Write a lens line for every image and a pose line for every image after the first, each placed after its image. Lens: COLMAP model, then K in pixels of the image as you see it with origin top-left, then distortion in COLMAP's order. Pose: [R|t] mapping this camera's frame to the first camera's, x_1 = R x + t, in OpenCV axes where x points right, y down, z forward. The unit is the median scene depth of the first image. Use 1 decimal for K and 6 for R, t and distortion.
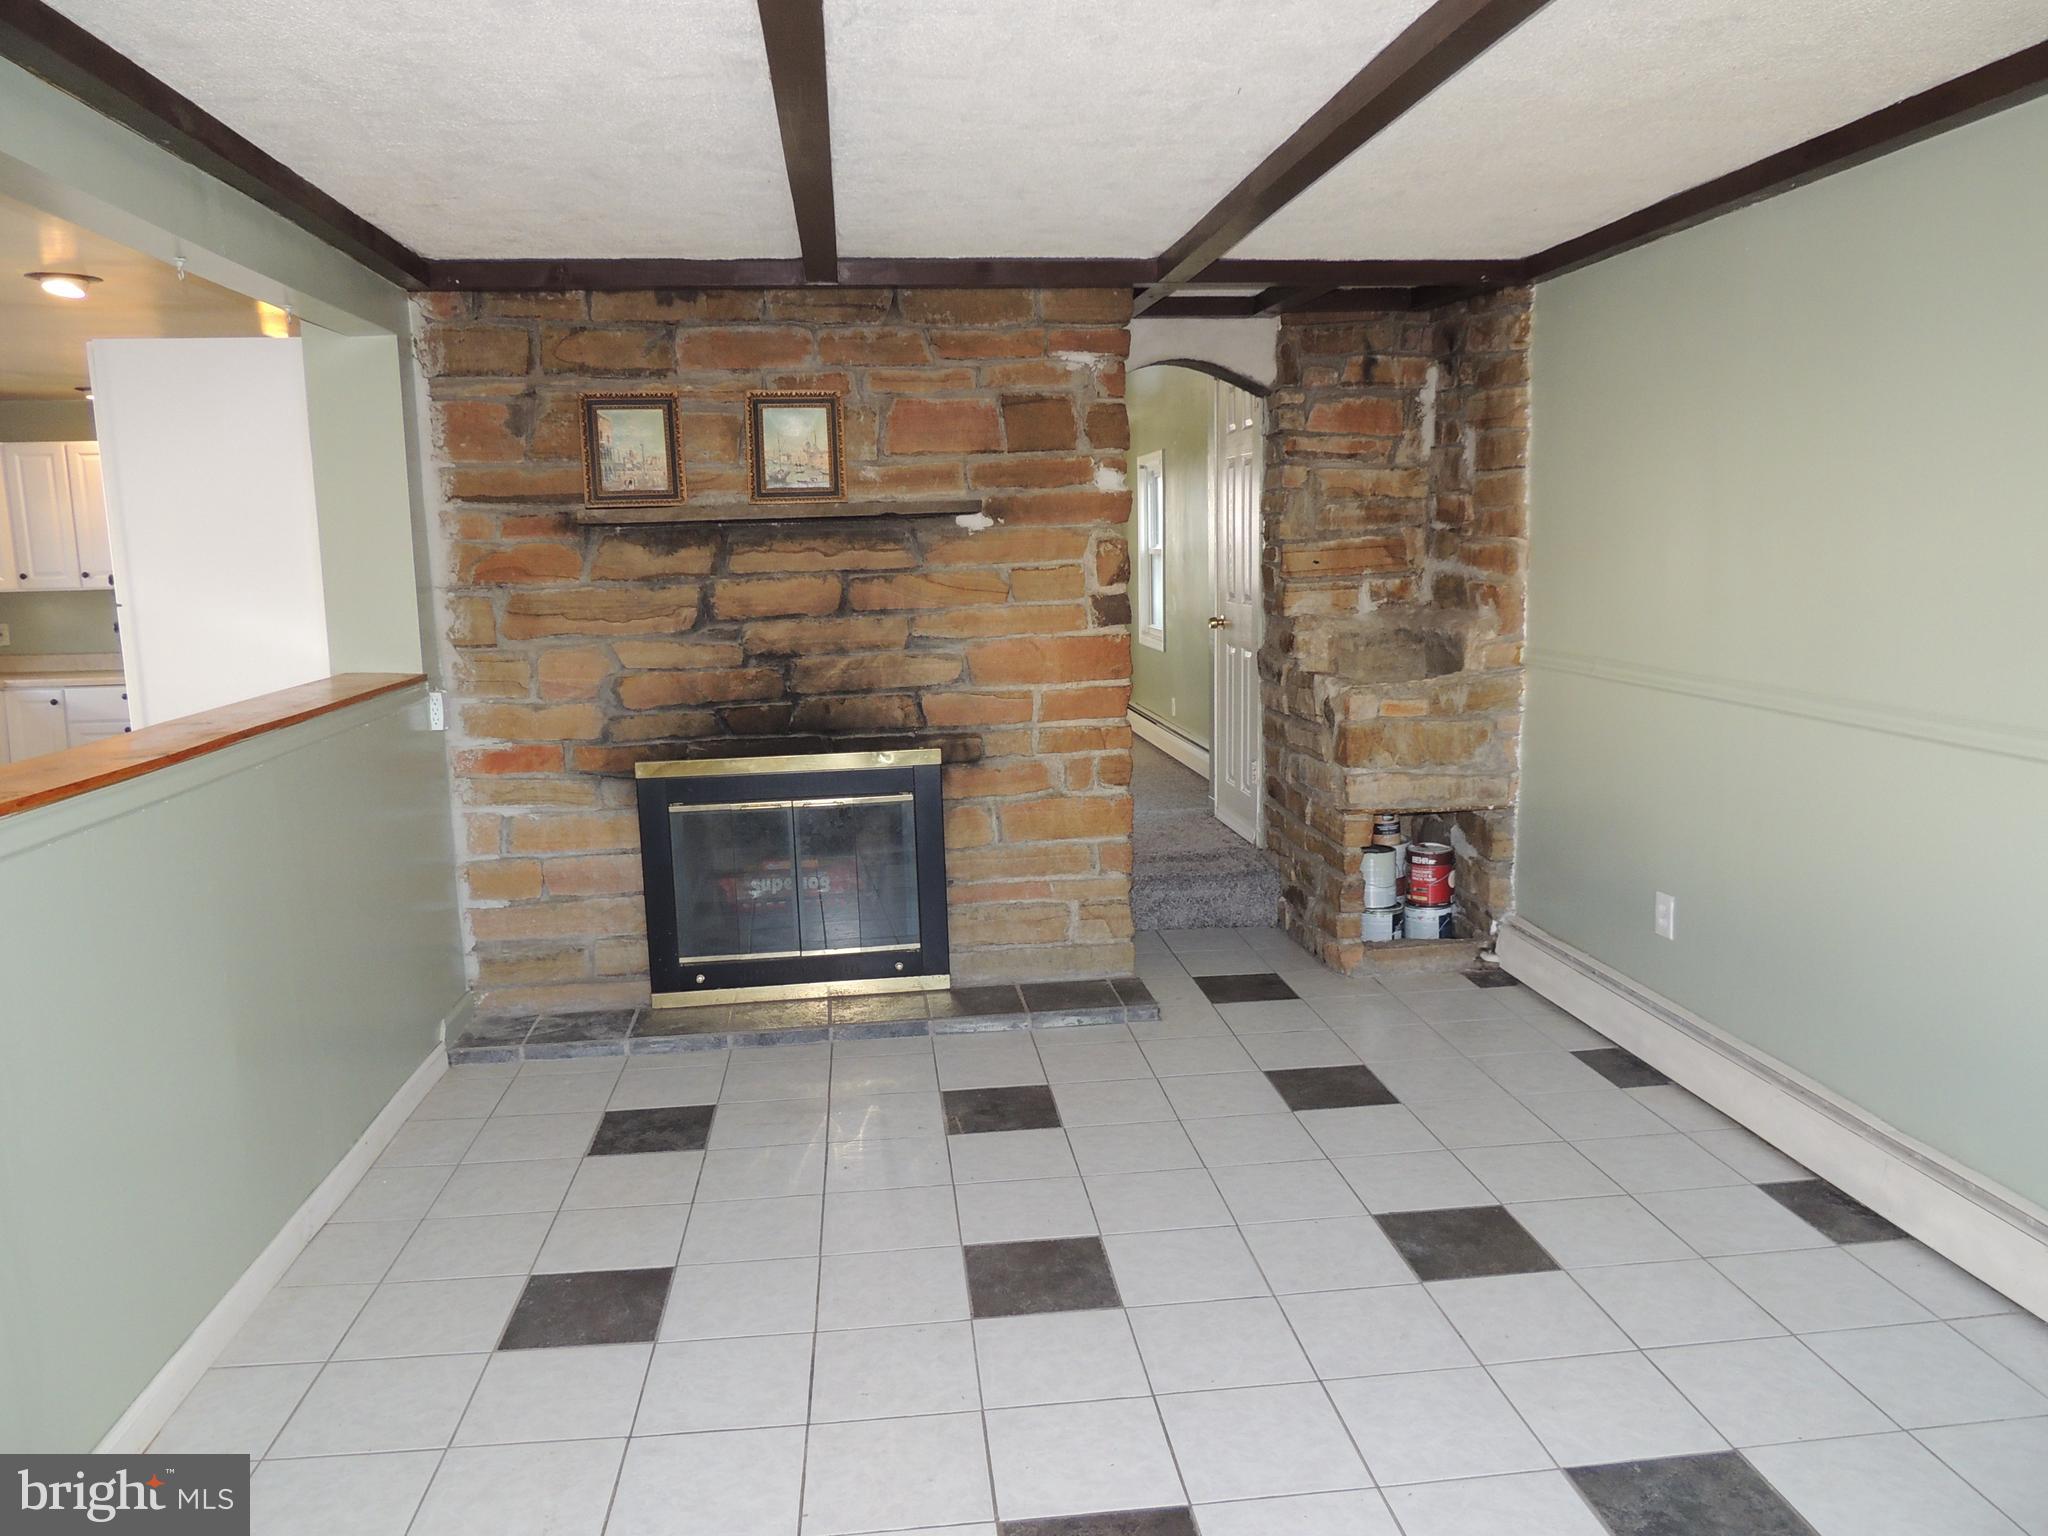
lens RADIAL K [[1454.8, 0, 1031.7], [0, 1454.8, 774.5], [0, 0, 1]] dist [-0.021467, 0.000100]
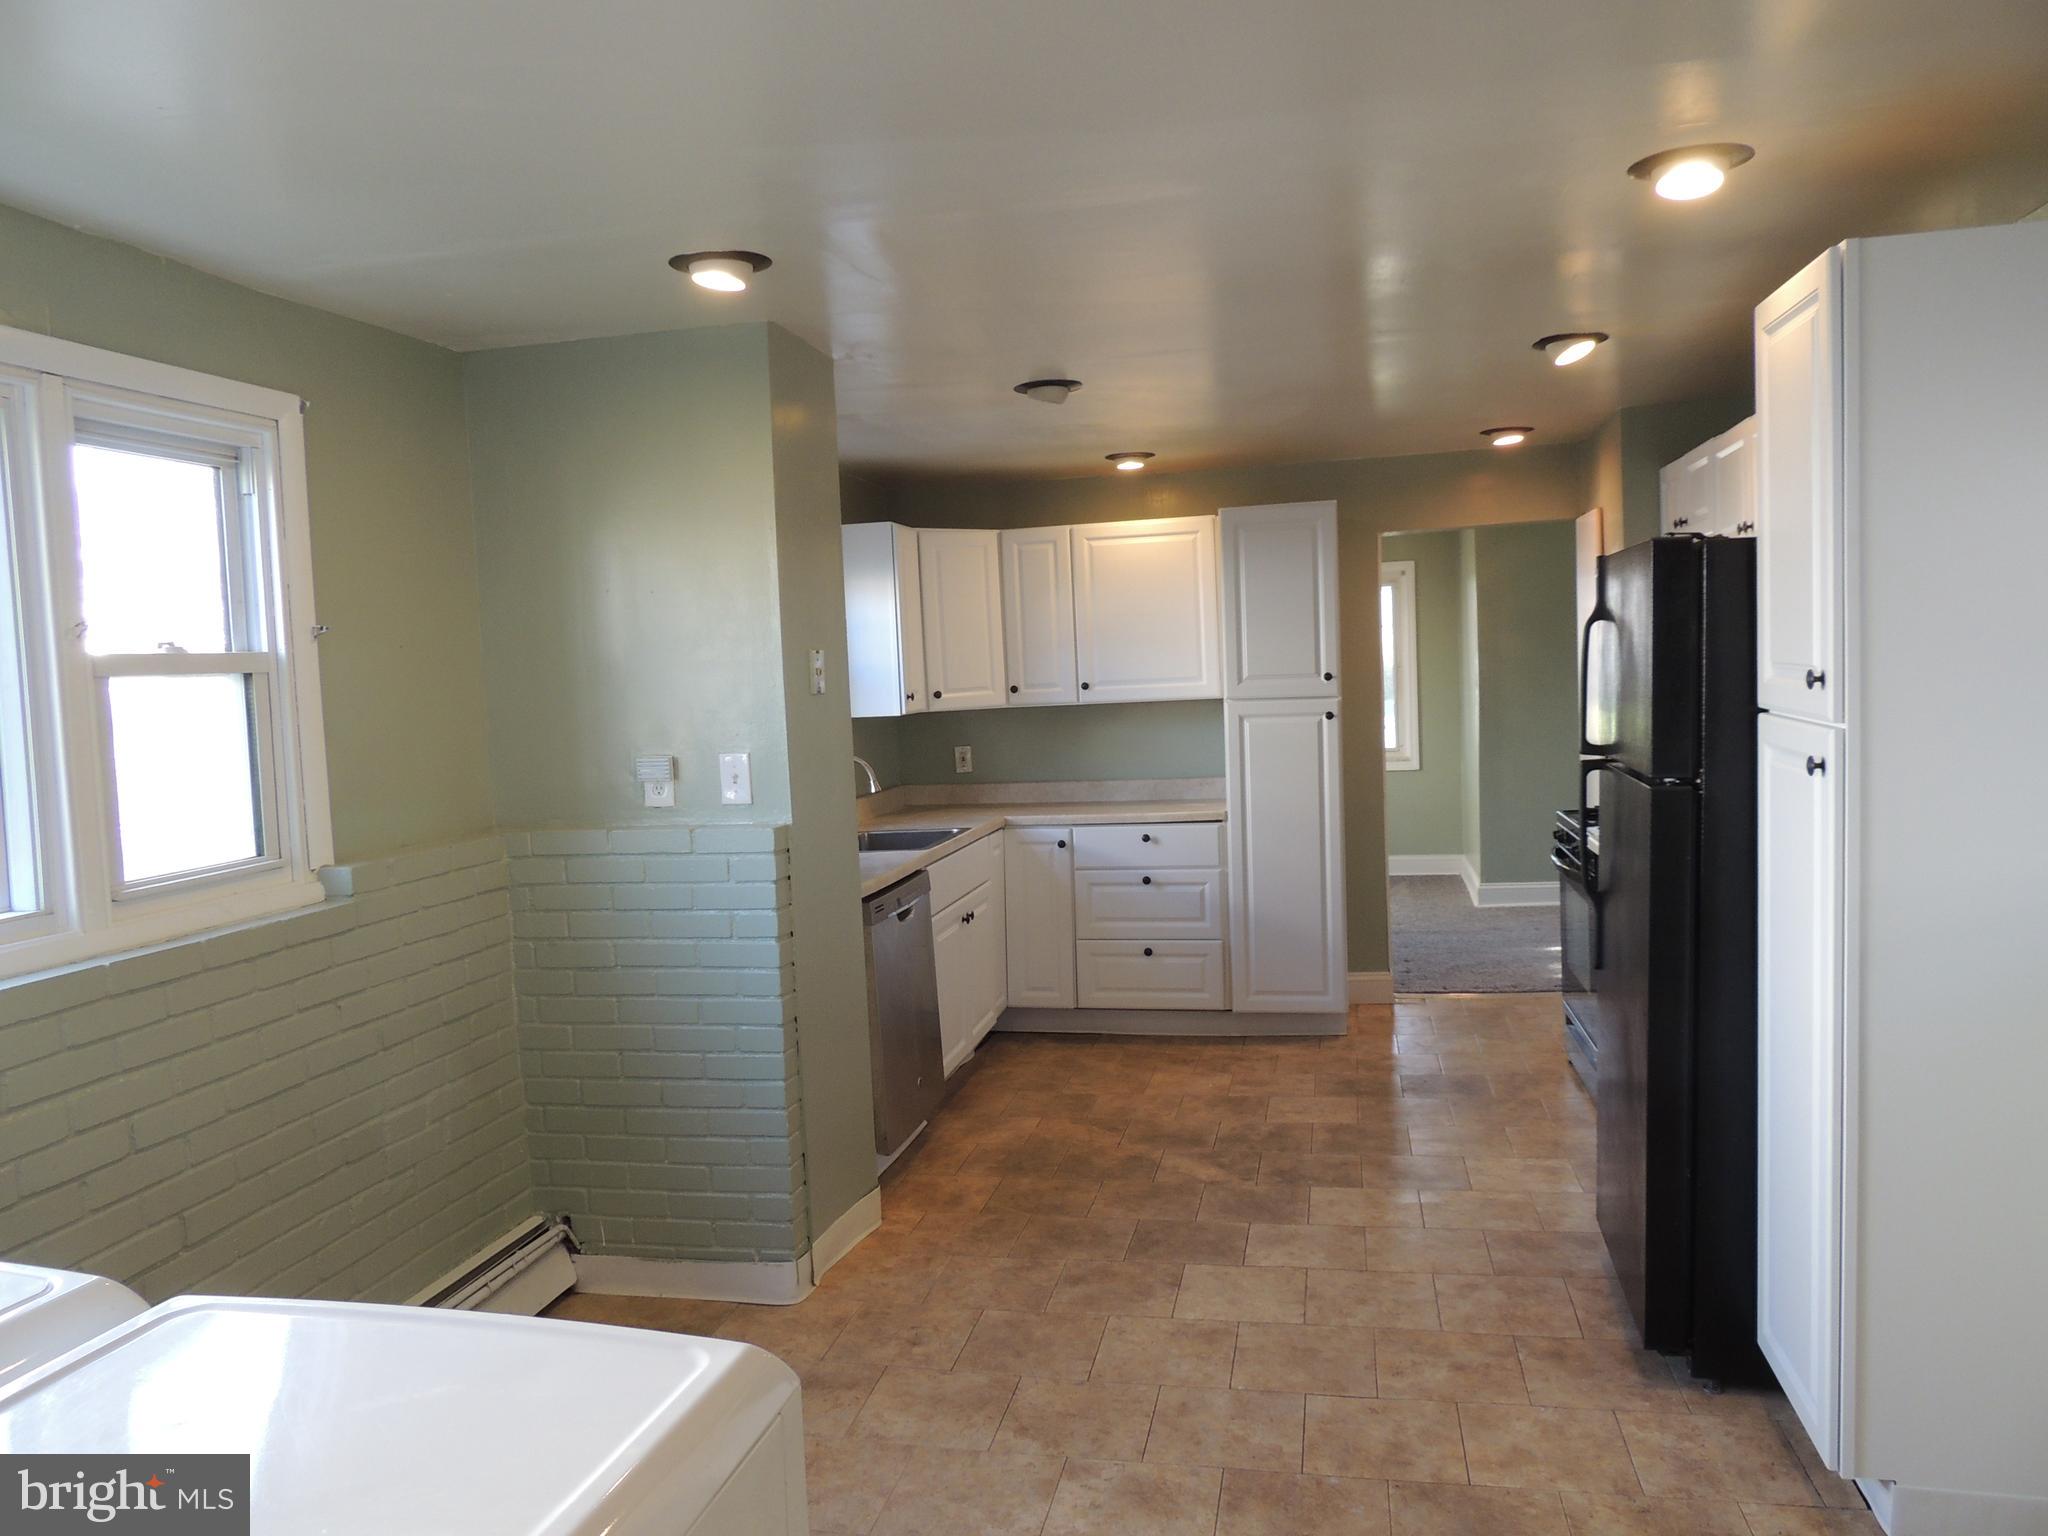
lens RADIAL K [[1458.6, 0, 1031.6], [0, 1458.6, 782.5], [0, 0, 1]] dist [-0.022087, 0.001856]
pose [[0.945798, 0.001041, -0.324753, -0.421454], [-0.023342, 0.997626, -0.064784, -0.030659], [0.323914, 0.068853, 0.943578, 0.220030]]
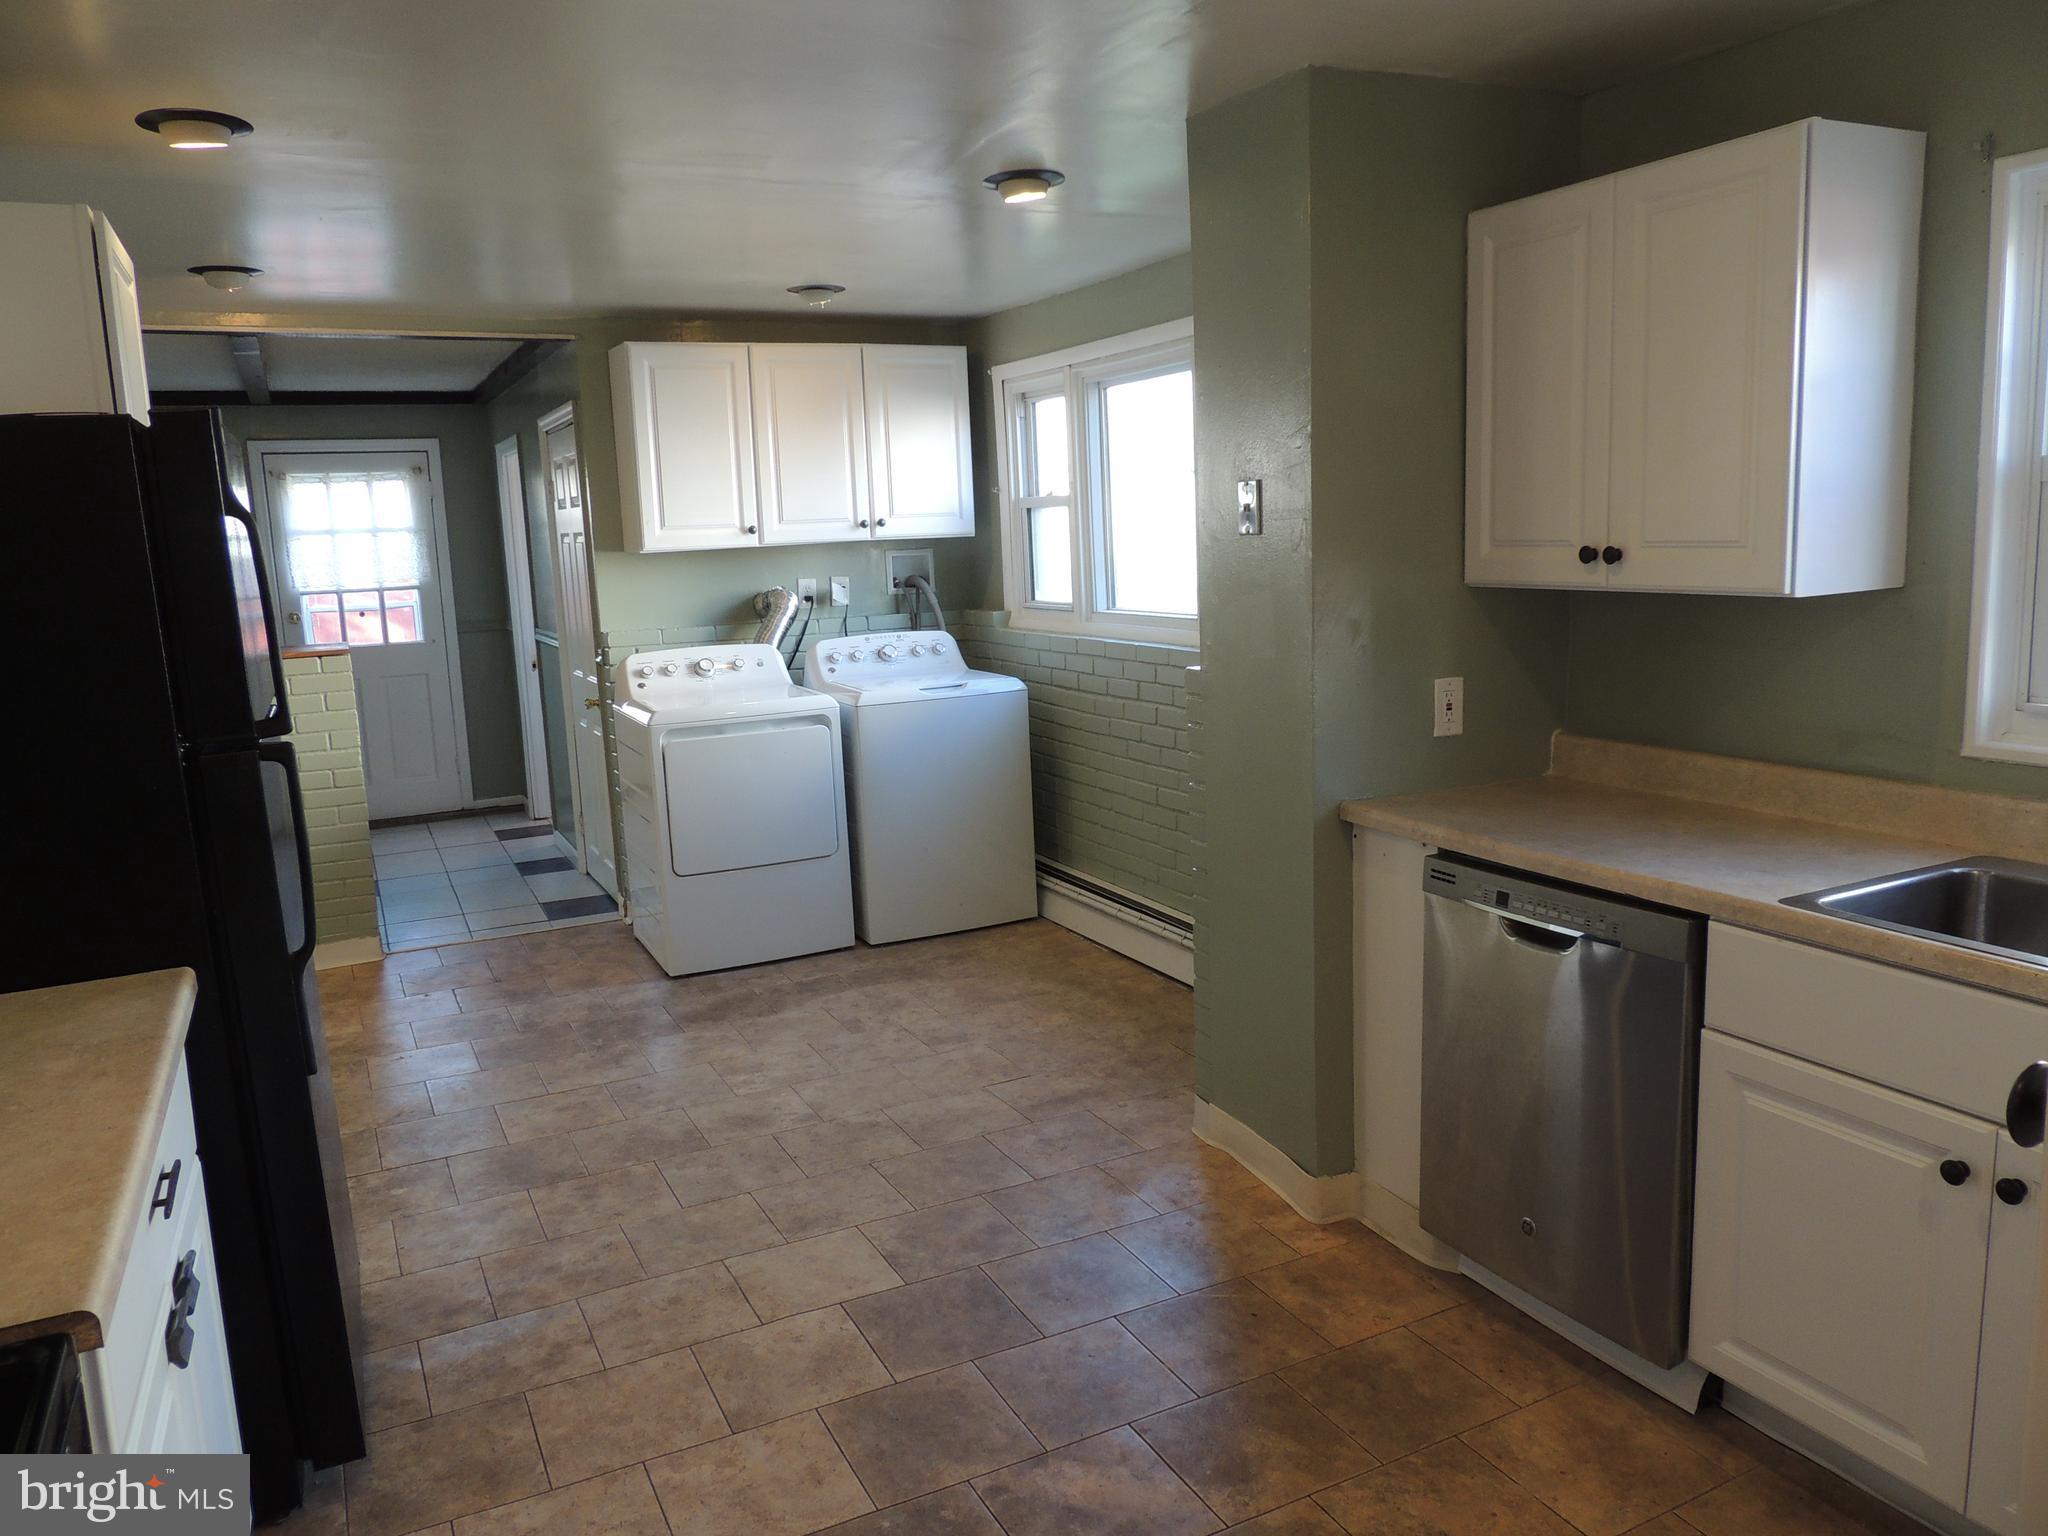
lens RADIAL K [[1454.8, 0, 1031.7], [0, 1454.8, 774.5], [0, 0, 1]] dist [-0.021467, 0.000100]
pose [[-0.939012, 0.107168, -0.326758, -0.449349], [-0.001607, 0.948823, 0.315805, -0.157341], [0.343880, 0.297070, -0.890784, 1.030679]]
